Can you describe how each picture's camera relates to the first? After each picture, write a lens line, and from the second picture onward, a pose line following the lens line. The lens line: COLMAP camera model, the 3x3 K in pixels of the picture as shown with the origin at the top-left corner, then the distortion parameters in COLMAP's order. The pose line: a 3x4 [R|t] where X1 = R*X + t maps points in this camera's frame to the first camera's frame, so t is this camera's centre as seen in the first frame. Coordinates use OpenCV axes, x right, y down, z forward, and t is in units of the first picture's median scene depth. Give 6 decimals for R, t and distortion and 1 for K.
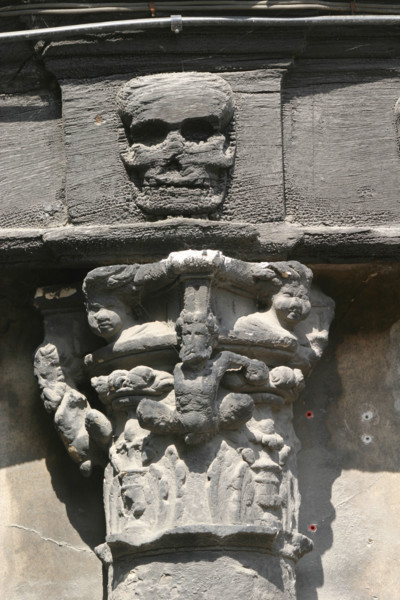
lens RADIAL K [[4417.5, 0, 200.2], [0, 4417.5, 300.0], [0, 0, 1]] dist [0.334635, 0.000000]
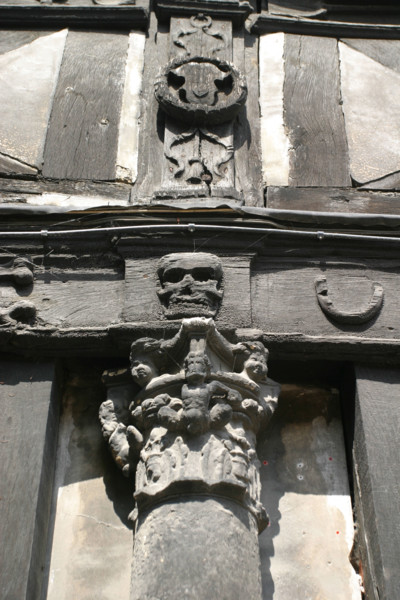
lens RADIAL K [[1044.6, 0, 198.7], [0, 1044.6, 299.8], [0, 0, 1]] dist [-0.004526, 0.000000]
pose [[0.999496, 0.019900, -0.024751, 0.008494], [-0.029254, 0.880276, -0.473560, 0.162619], [0.012364, 0.474045, 0.880414, 0.643367]]
